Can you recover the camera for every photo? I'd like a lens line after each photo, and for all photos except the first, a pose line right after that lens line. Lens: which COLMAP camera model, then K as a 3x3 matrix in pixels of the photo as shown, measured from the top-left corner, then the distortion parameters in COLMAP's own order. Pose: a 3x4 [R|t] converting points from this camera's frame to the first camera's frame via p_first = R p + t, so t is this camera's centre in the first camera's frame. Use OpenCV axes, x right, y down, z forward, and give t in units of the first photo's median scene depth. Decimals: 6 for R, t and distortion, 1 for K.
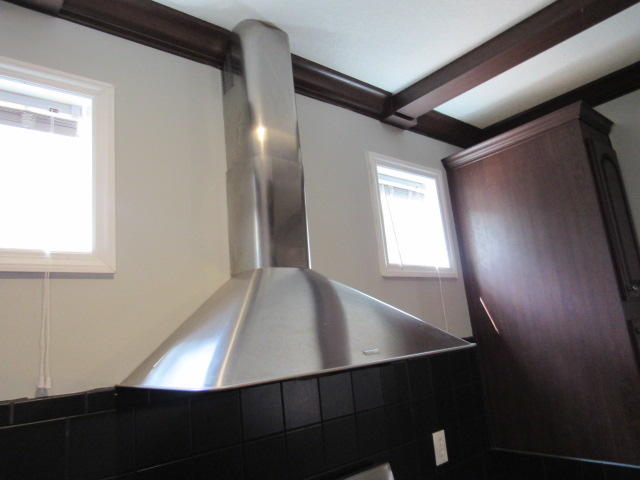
lens RADIAL K [[459.1, 0, 320.0], [0, 459.1, 240.0], [0, 0, 1]] dist [-0.055116, 0.046850]
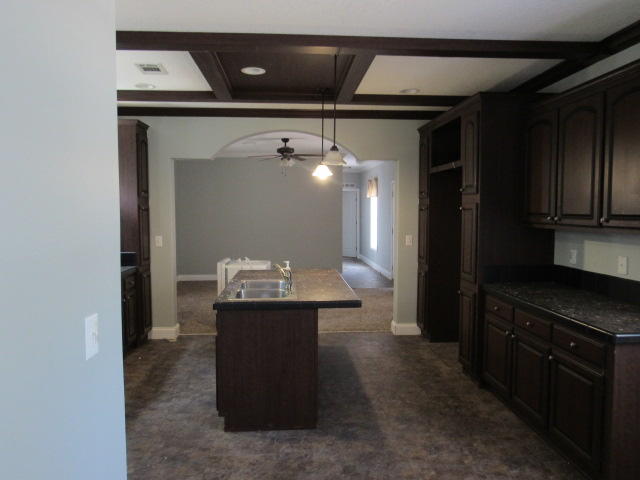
lens RADIAL K [[459.1, 0, 320.0], [0, 459.1, 240.0], [0, 0, 1]] dist [-0.055116, 0.046850]
pose [[0.591301, 0.043850, 0.805258, -0.826325], [-0.218665, 0.969832, 0.107754, -0.139941], [-0.776240, -0.239797, 0.583052, -1.415703]]
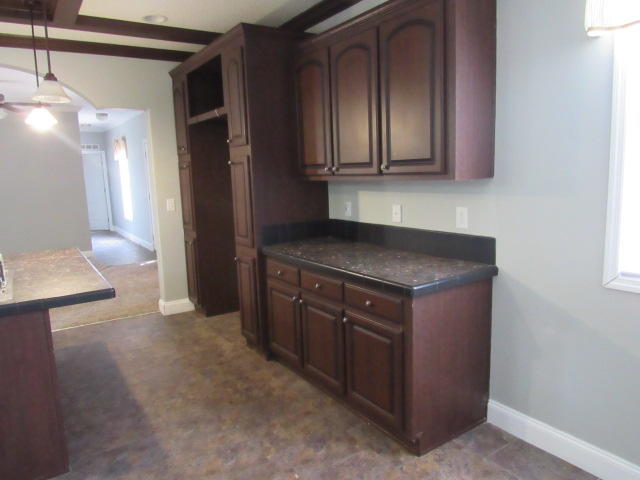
lens RADIAL K [[447.6, 0, 320.0], [0, 447.6, 240.0], [0, 0, 1]] dist [-0.022347, 0.004941]
pose [[0.115546, -0.058974, 0.991550, -0.494404], [-0.178642, 0.980726, 0.079147, -0.099493], [-0.977106, -0.186278, 0.102784, -1.248486]]
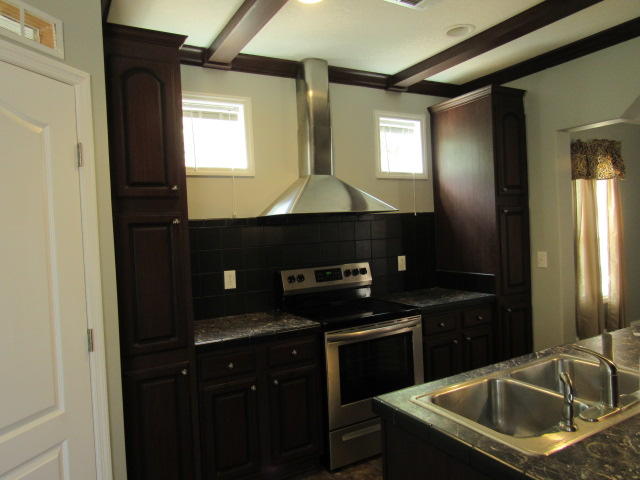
lens RADIAL K [[459.1, 0, 320.0], [0, 459.1, 240.0], [0, 0, 1]] dist [-0.055116, 0.046850]
pose [[0.979114, 0.059640, -0.194366, 0.287665], [-0.009958, 0.968927, 0.247146, -0.142833], [0.203067, -0.240049, 0.949284, -0.961697]]
